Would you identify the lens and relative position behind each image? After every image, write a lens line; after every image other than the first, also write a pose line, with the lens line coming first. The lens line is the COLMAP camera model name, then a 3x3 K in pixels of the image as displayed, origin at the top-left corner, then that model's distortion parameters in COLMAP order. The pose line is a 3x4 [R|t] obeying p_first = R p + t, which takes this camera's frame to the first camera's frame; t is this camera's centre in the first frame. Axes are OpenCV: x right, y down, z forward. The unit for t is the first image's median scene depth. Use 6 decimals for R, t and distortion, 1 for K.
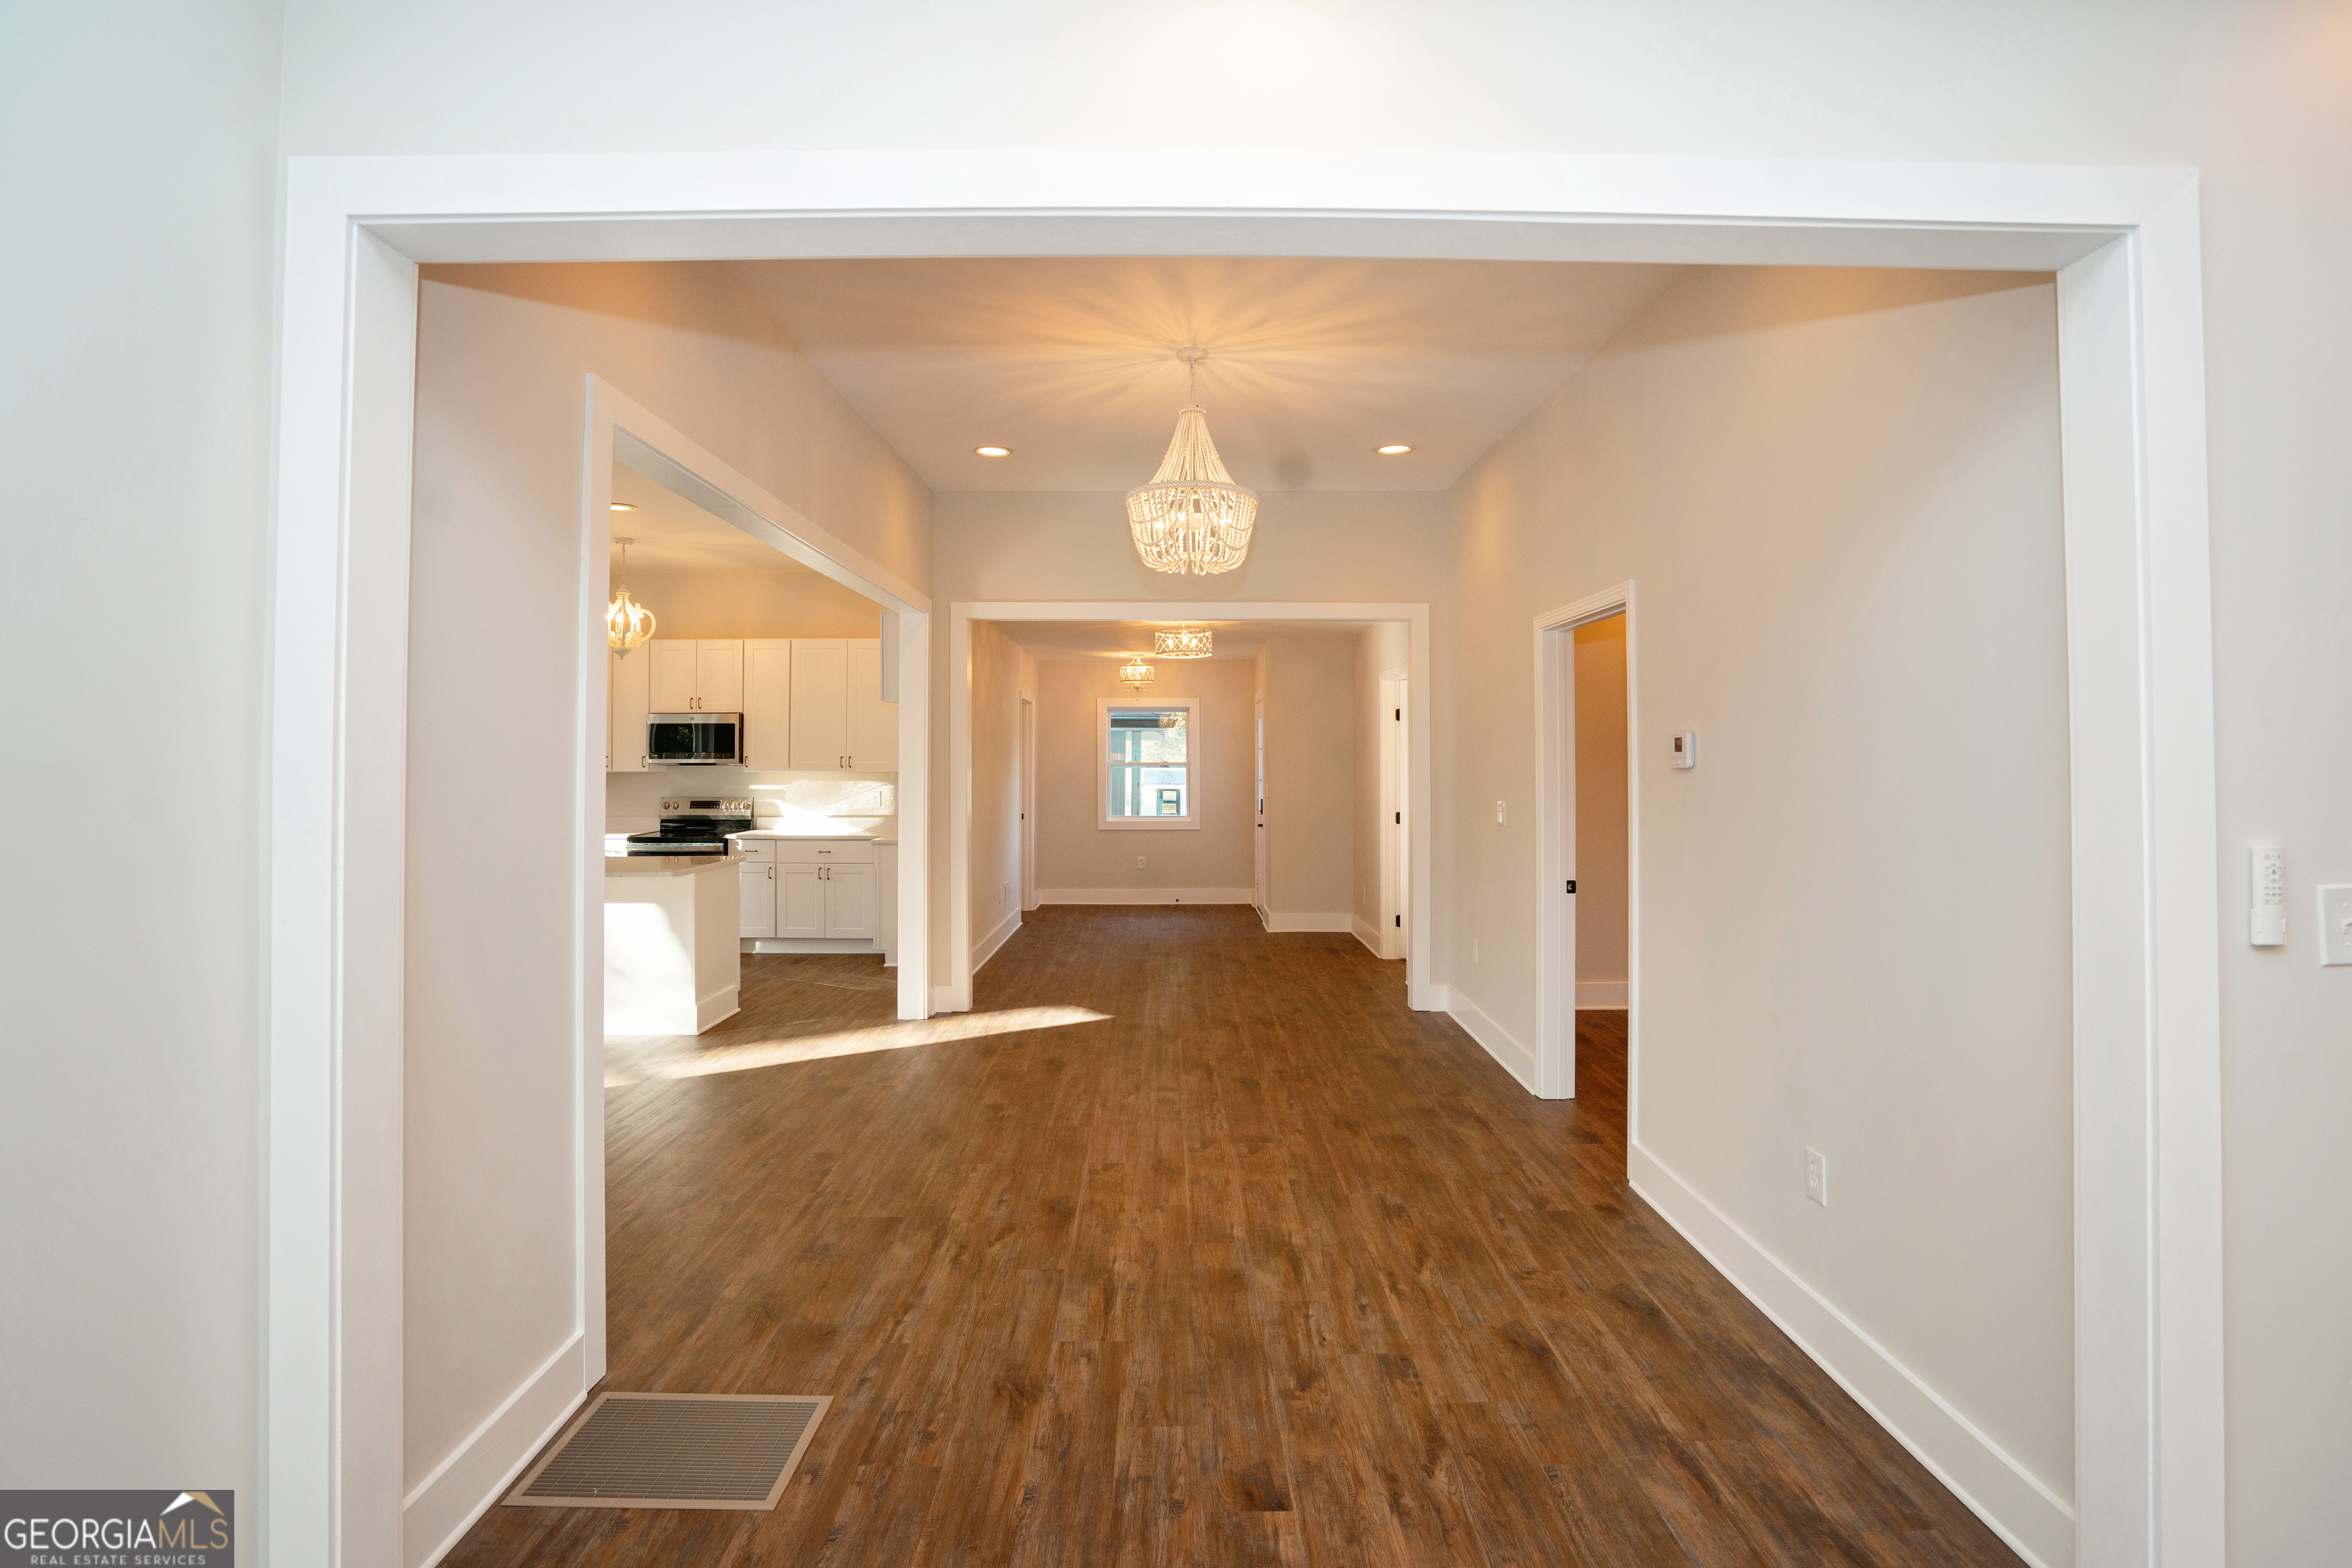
lens RADIAL K [[1090.1, 0, 1165.5], [0, 1090.1, 763.5], [0, 0, 1]] dist [-0.014235, 0.002912]
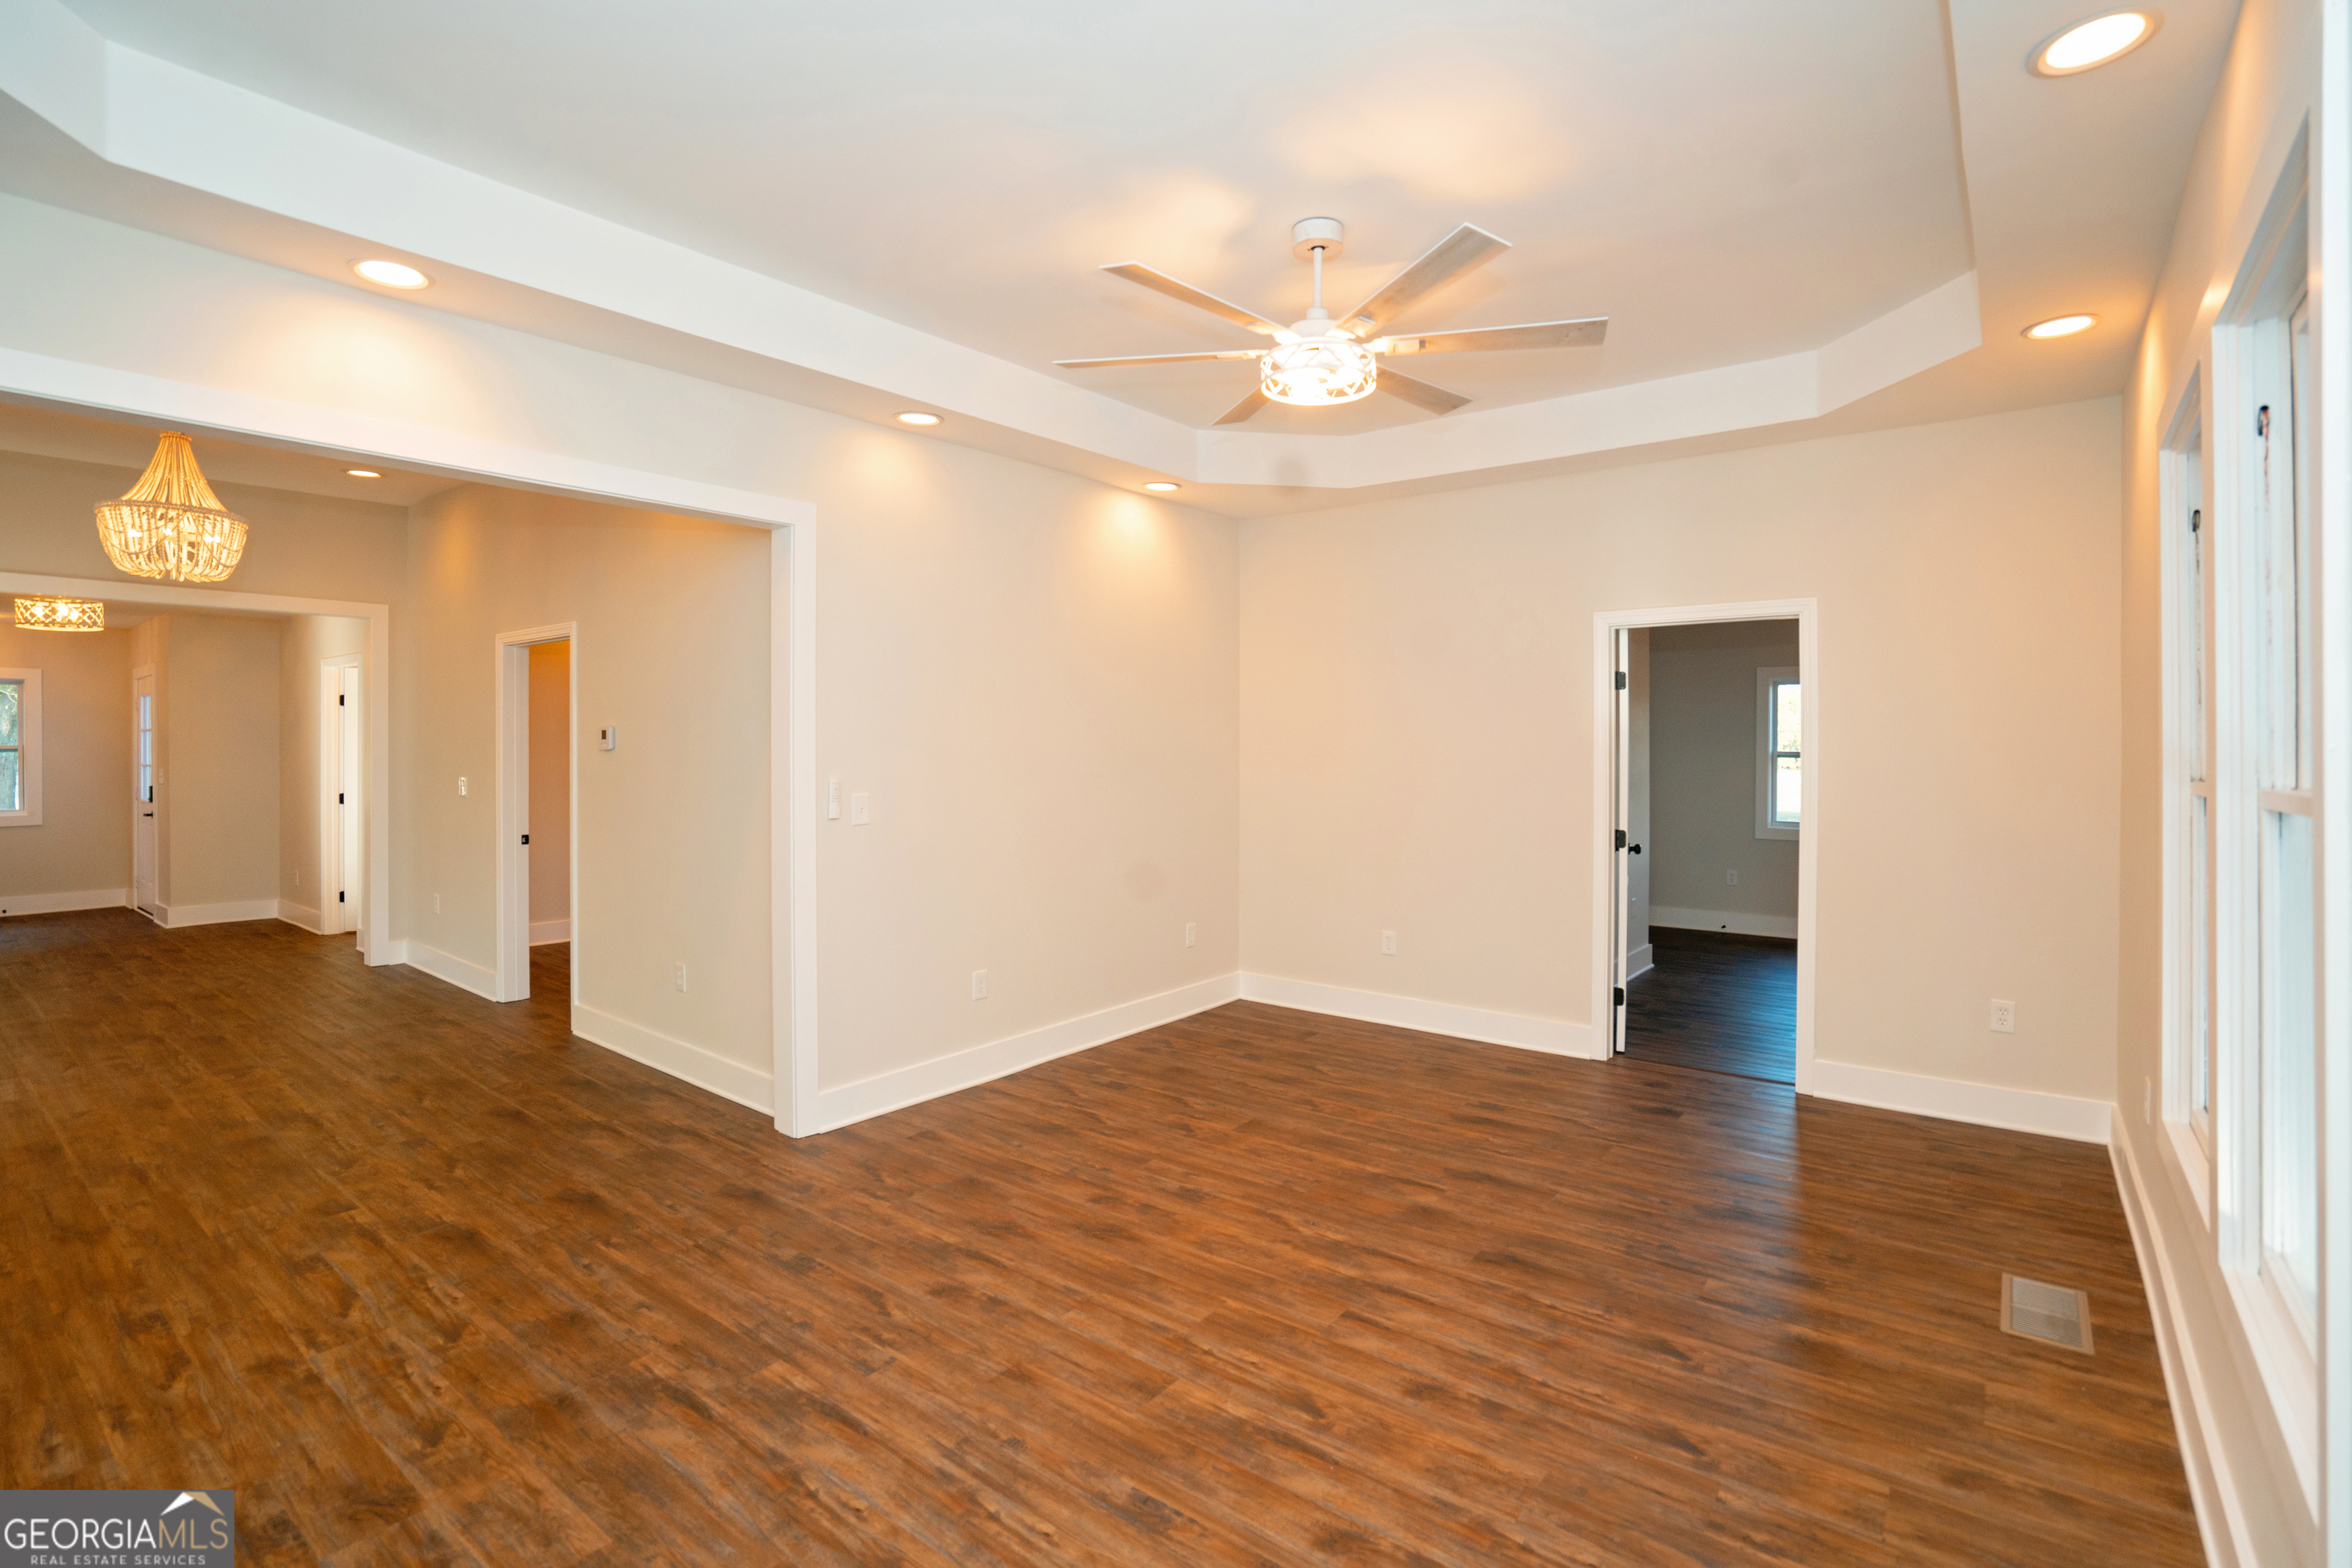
lens RADIAL K [[1090.1, 0, 1159.0], [0, 1090.1, 745.8], [0, 0, 1]] dist [-0.014235, 0.002912]
pose [[0.622023, -0.001663, 0.782997, -0.217293], [0.001200, 0.999999, 0.001171, -0.001873], [-0.782998, 0.000211, 0.622024, -0.507940]]
